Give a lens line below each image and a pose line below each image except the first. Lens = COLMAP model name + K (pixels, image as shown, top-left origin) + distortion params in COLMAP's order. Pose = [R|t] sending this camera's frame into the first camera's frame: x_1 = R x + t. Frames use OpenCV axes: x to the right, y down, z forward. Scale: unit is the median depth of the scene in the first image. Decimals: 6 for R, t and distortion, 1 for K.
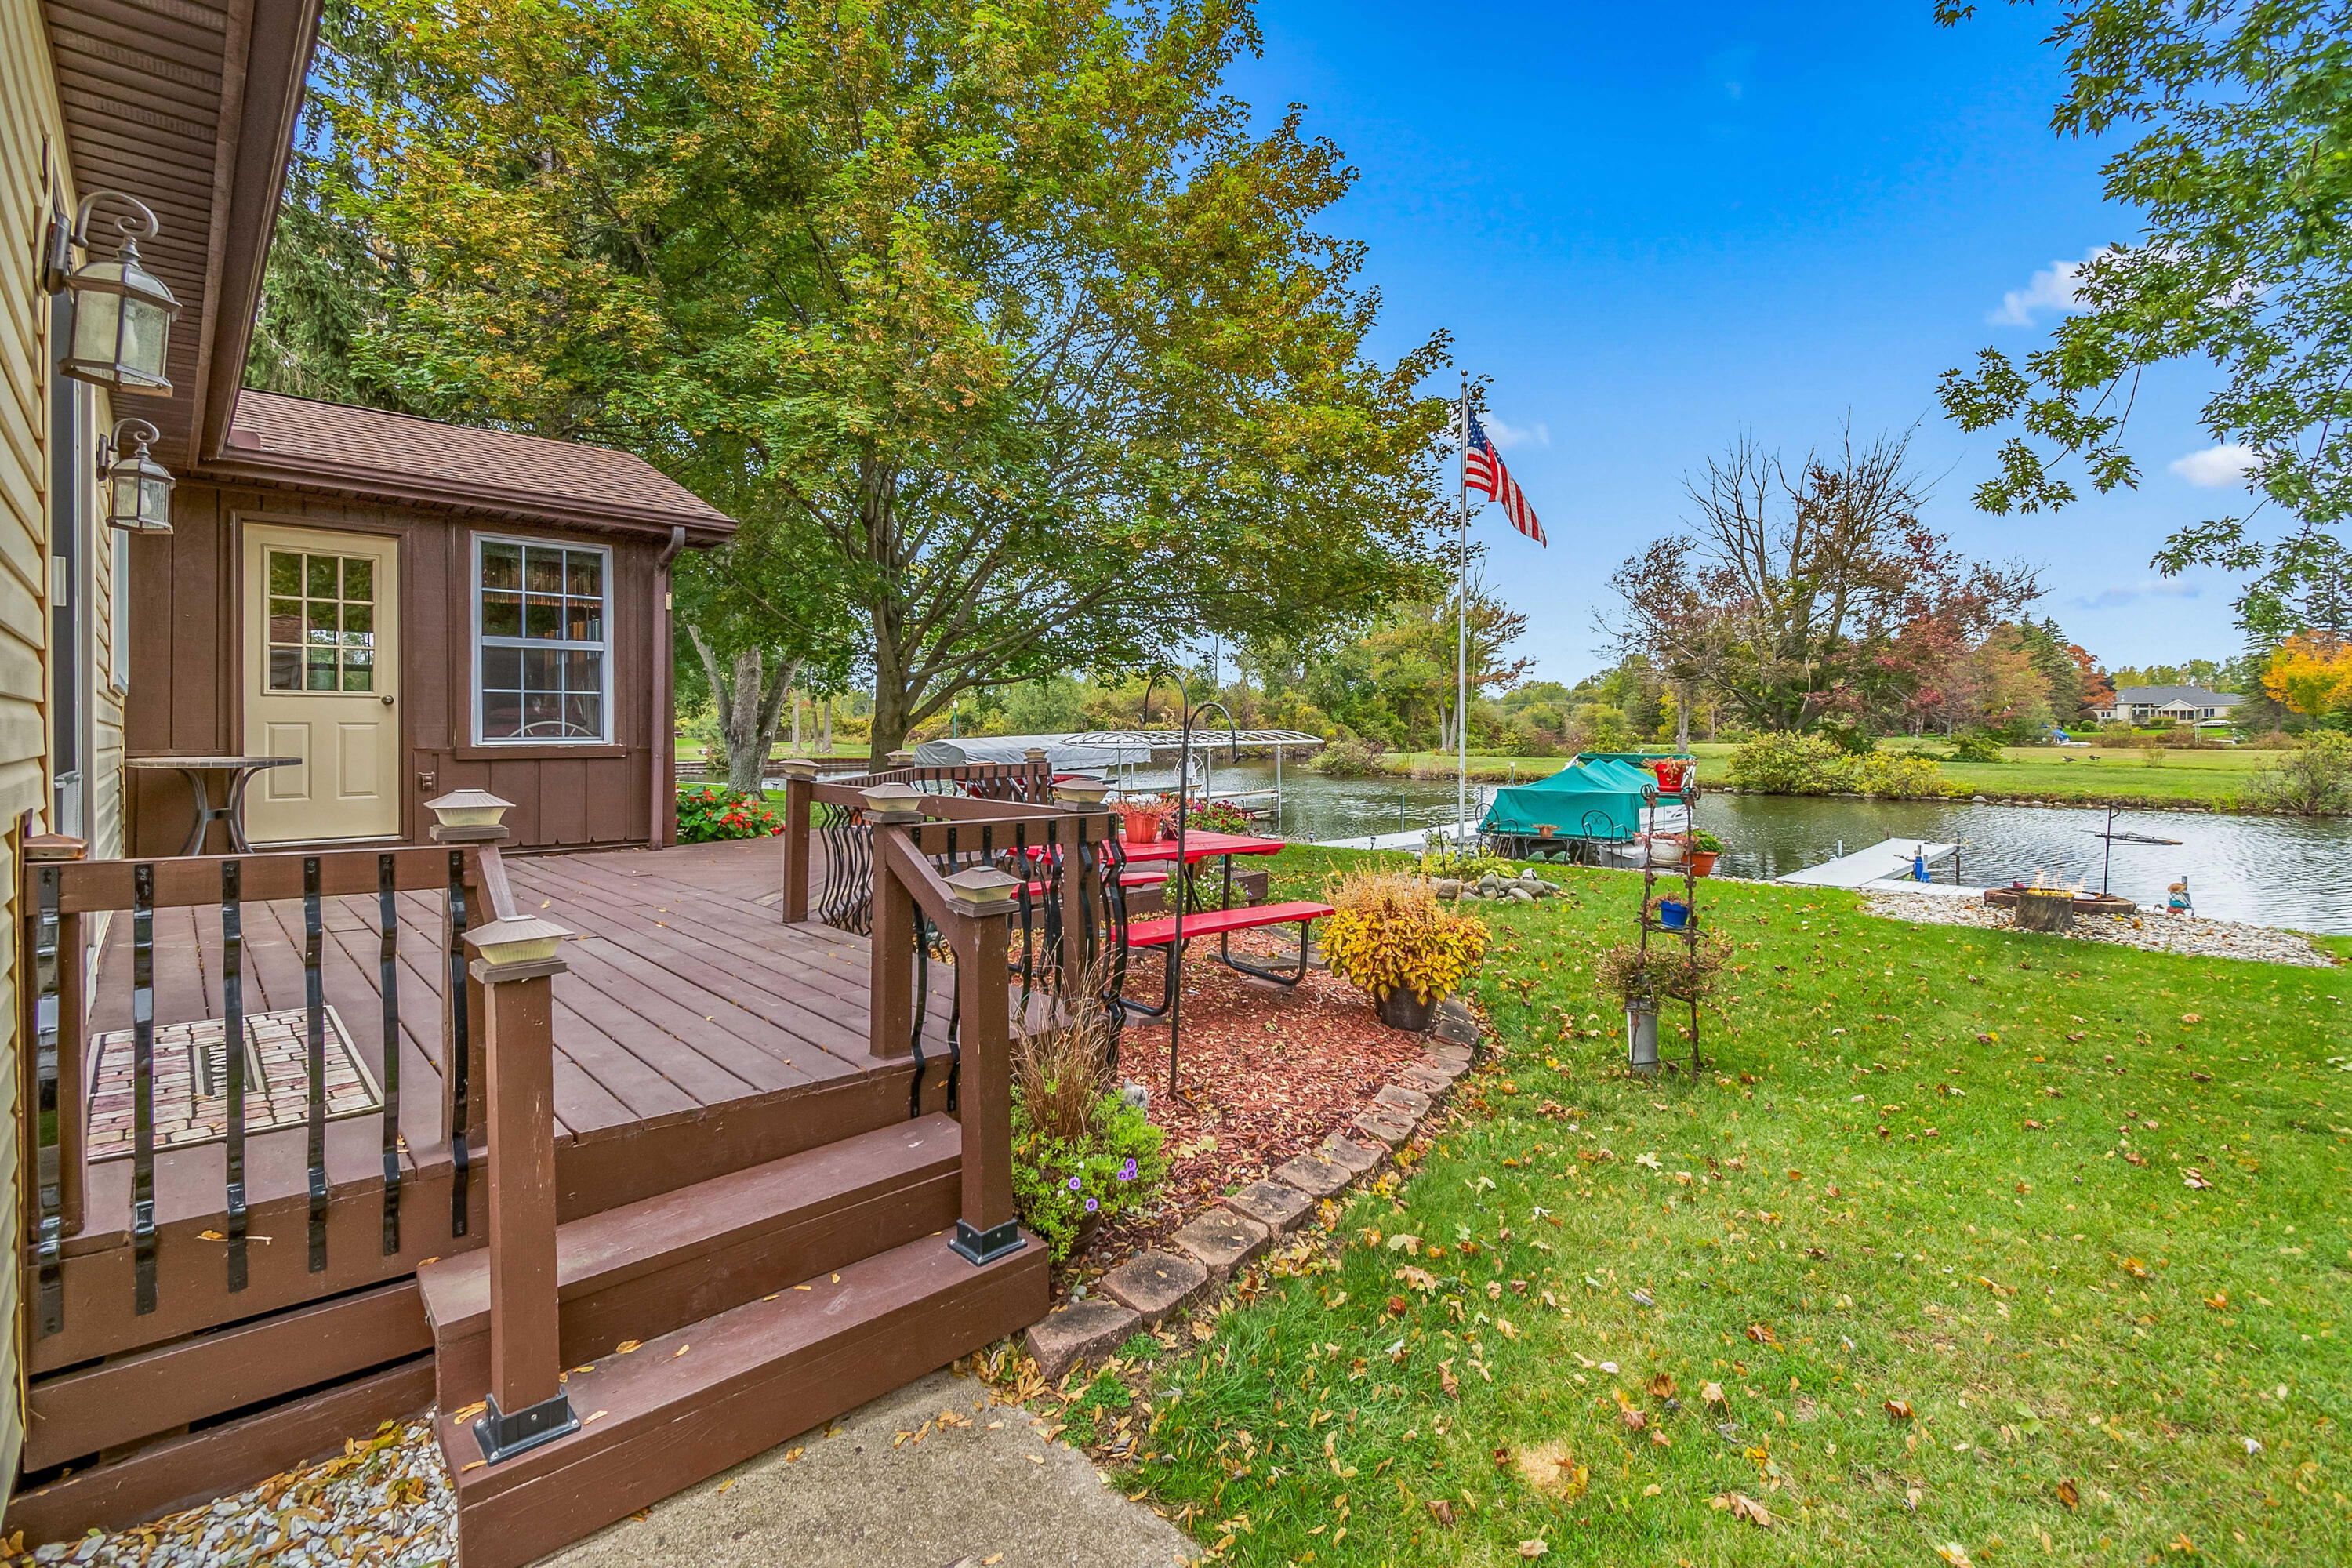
lens RADIAL K [[1046.7, 0, 1199.1], [0, 1046.7, 714.7], [0, 0, 1]] dist [0.008755, -0.005967]
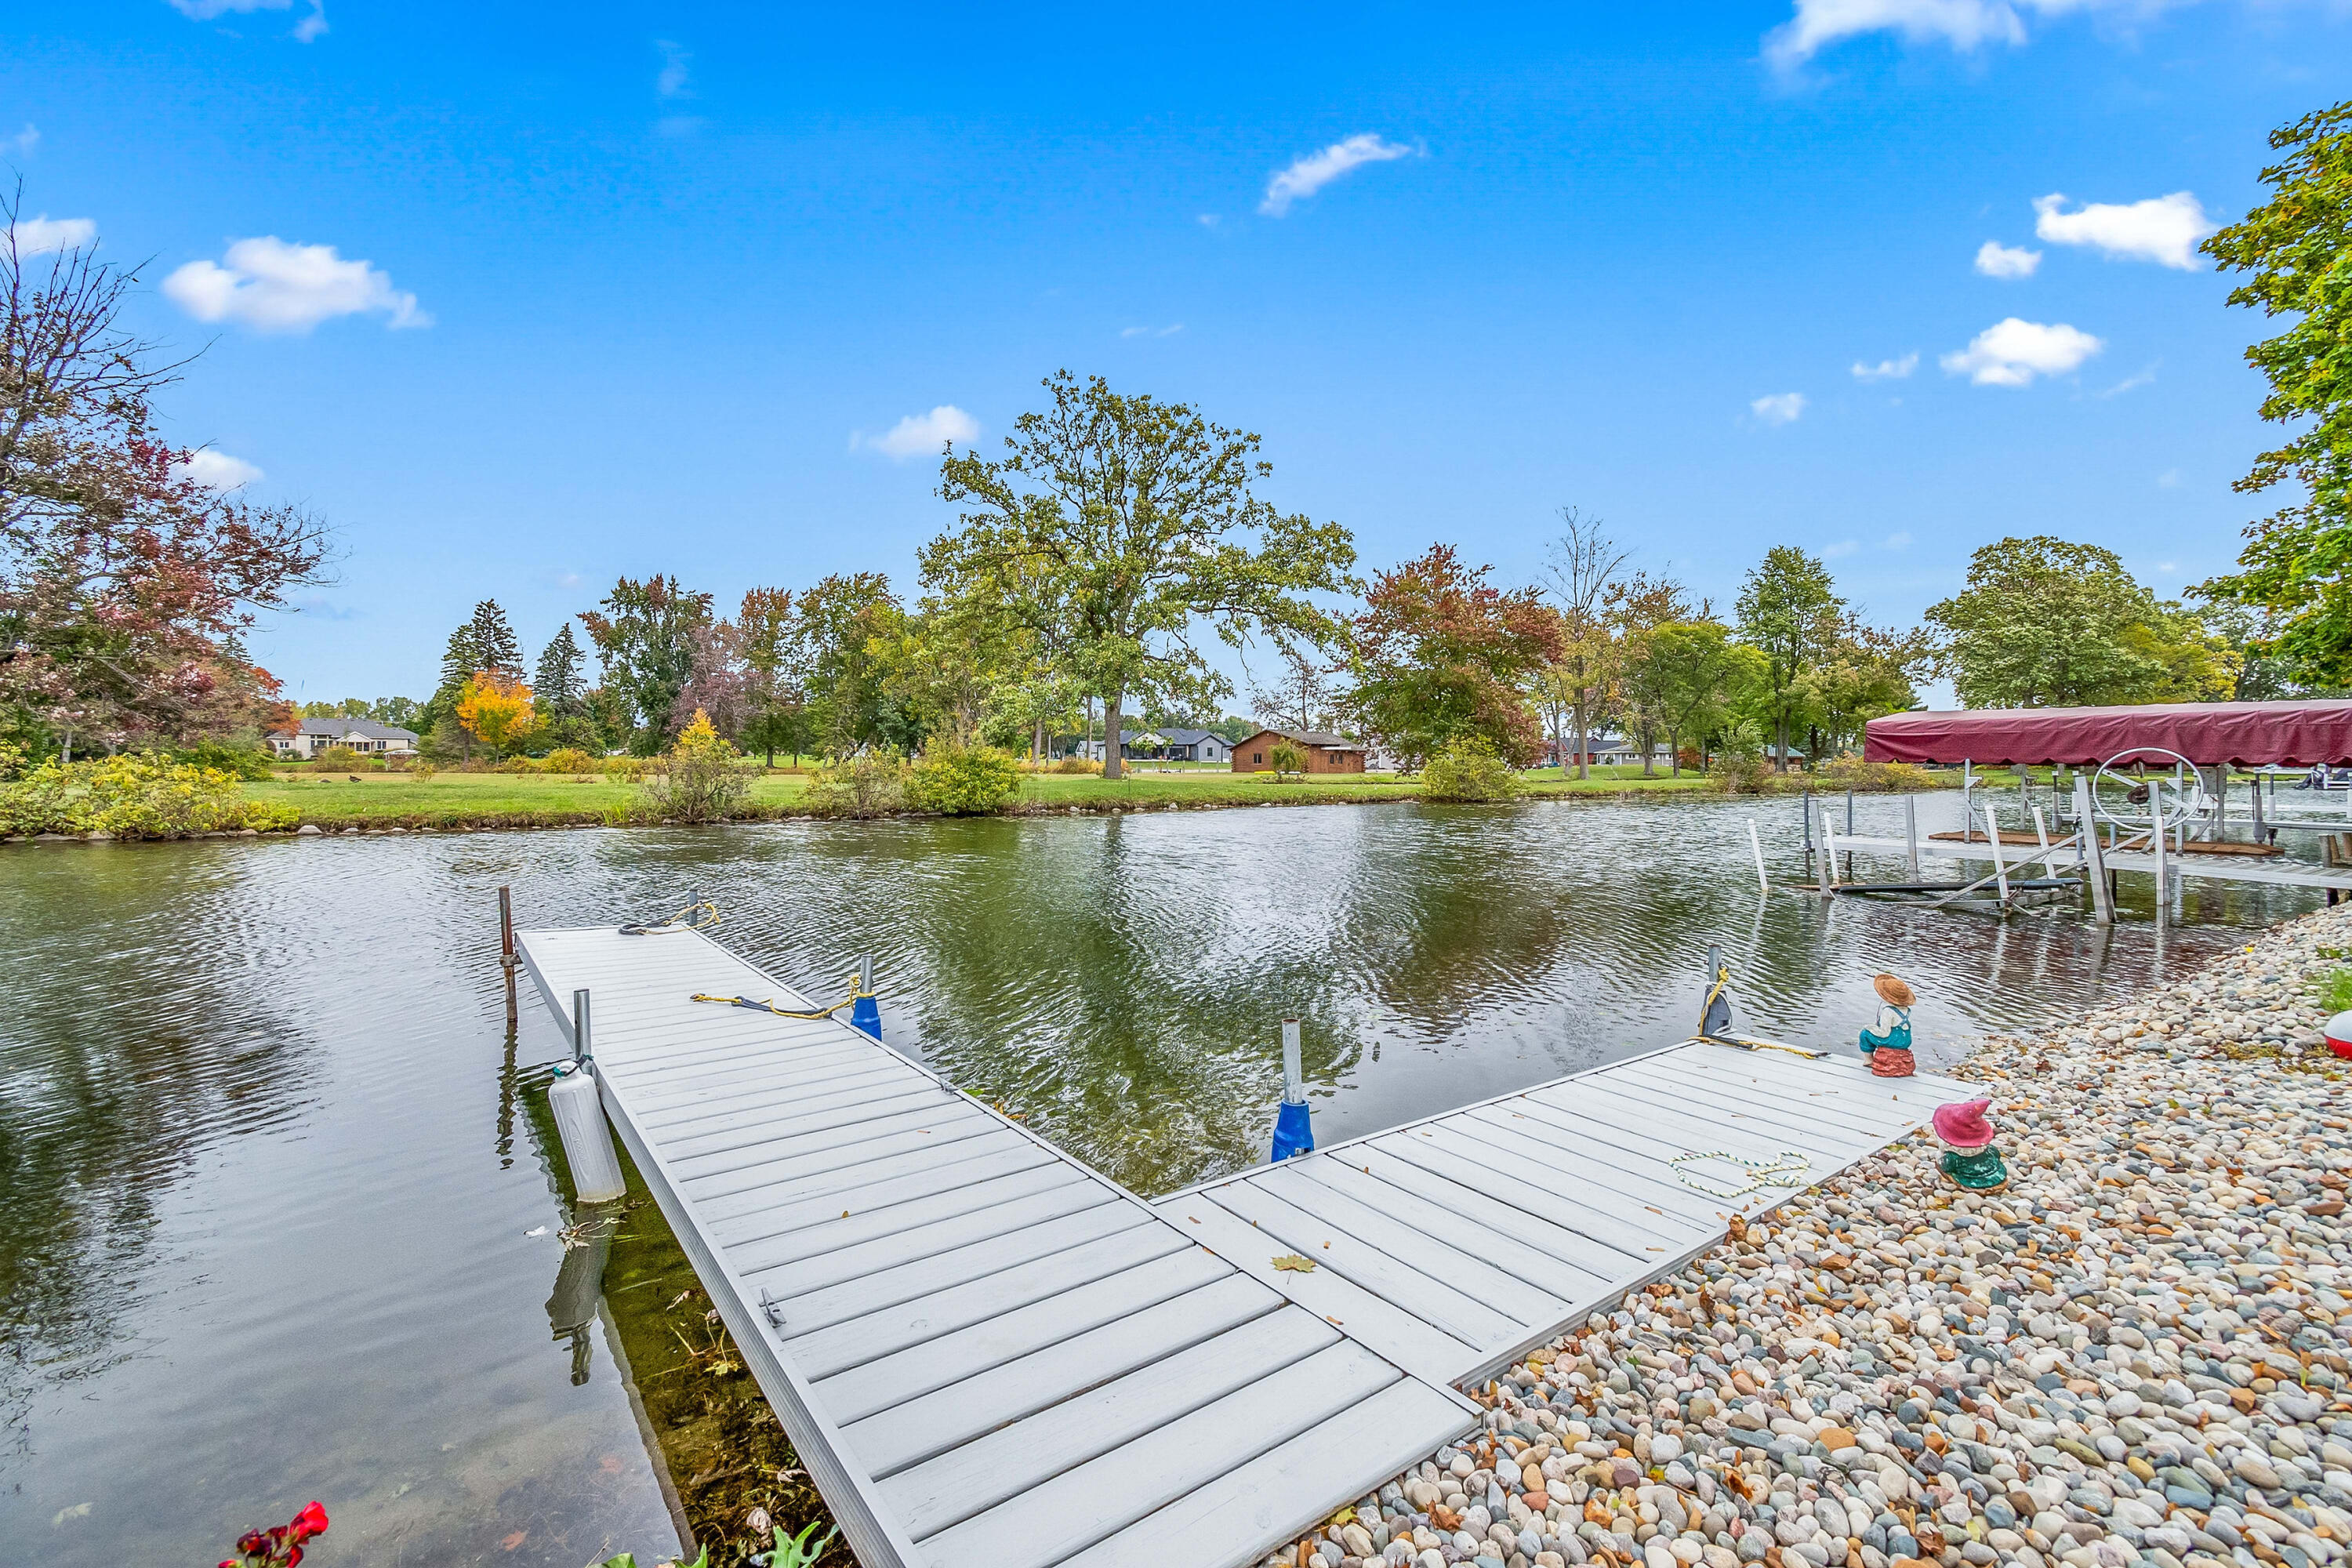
lens RADIAL K [[1046.7, 0, 1186.9], [0, 1046.7, 778.5], [0, 0, 1]] dist [0.008755, -0.005967]
pose [[0.136636, -0.011808, 0.990551, 0.127263], [-0.016288, 0.999767, 0.014165, 0.021486], [-0.990487, -0.018069, 0.136412, 0.268369]]
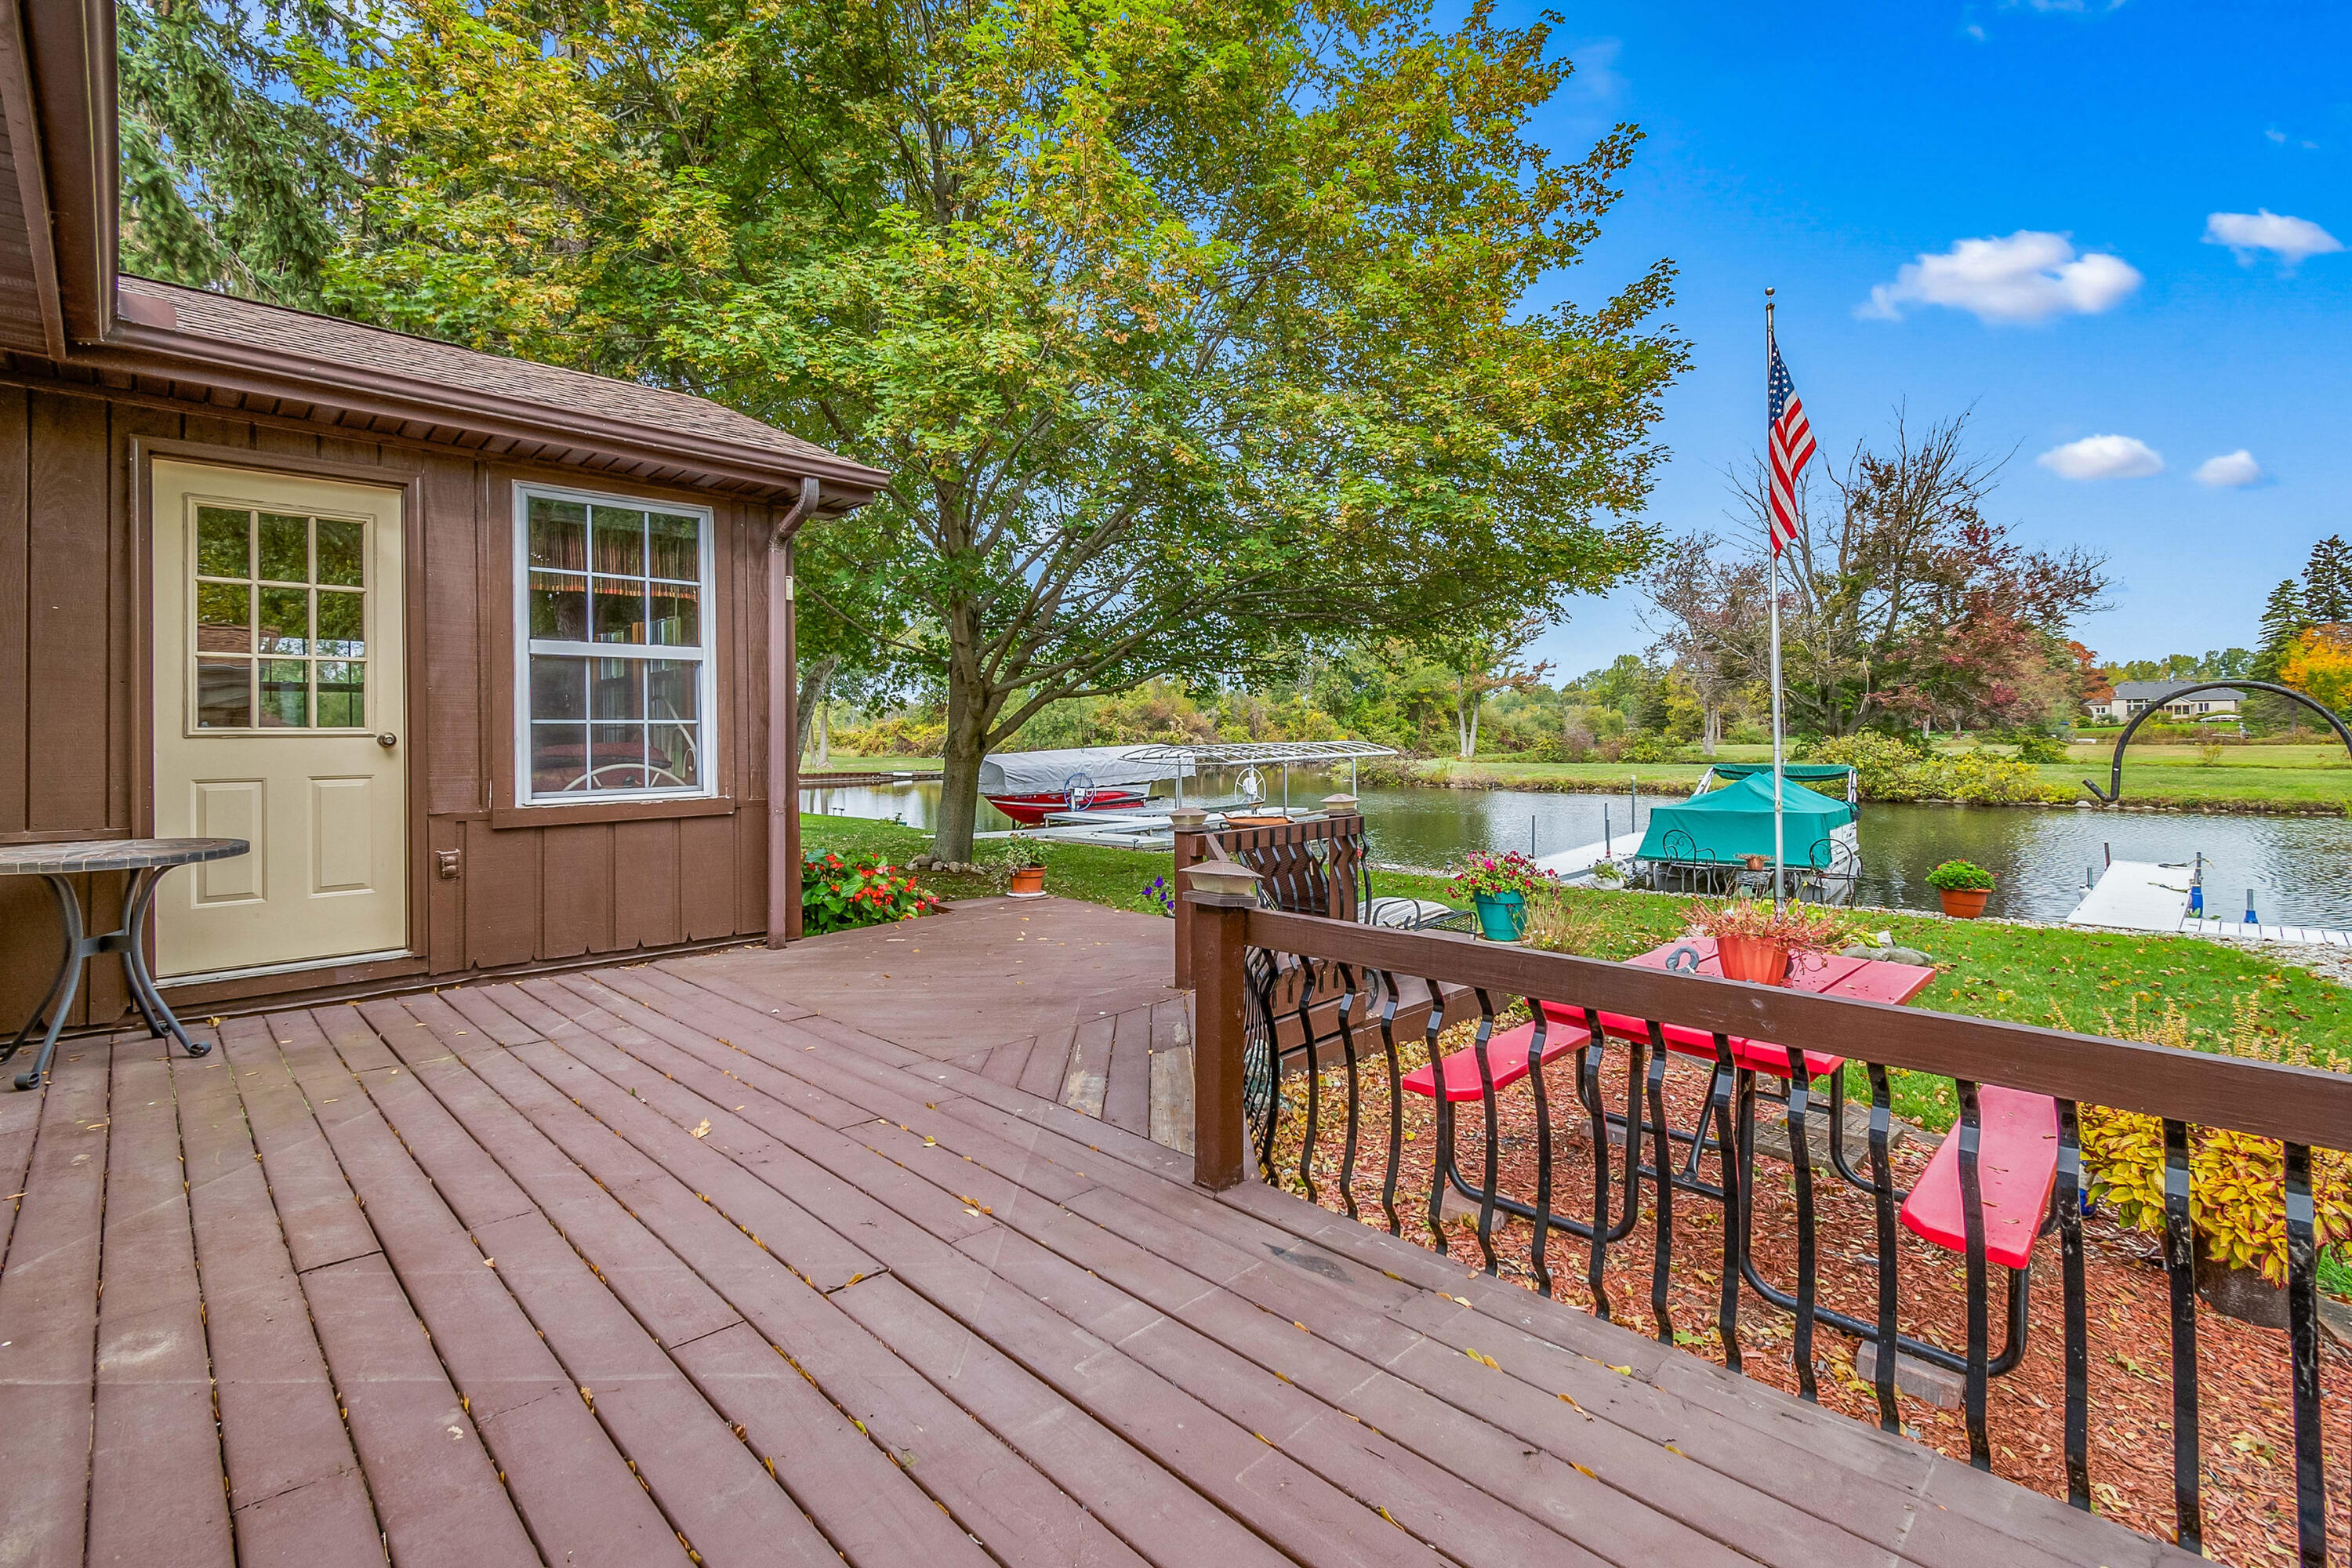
lens RADIAL K [[1046.7, 0, 1195.6], [0, 1046.7, 717.2], [0, 0, 1]] dist [0.008755, -0.005967]
pose [[0.999879, -0.011889, 0.009984, -0.040142], [0.011923, 0.999923, -0.003406, -0.002829], [-0.009943, 0.003525, 0.999944, 0.049644]]
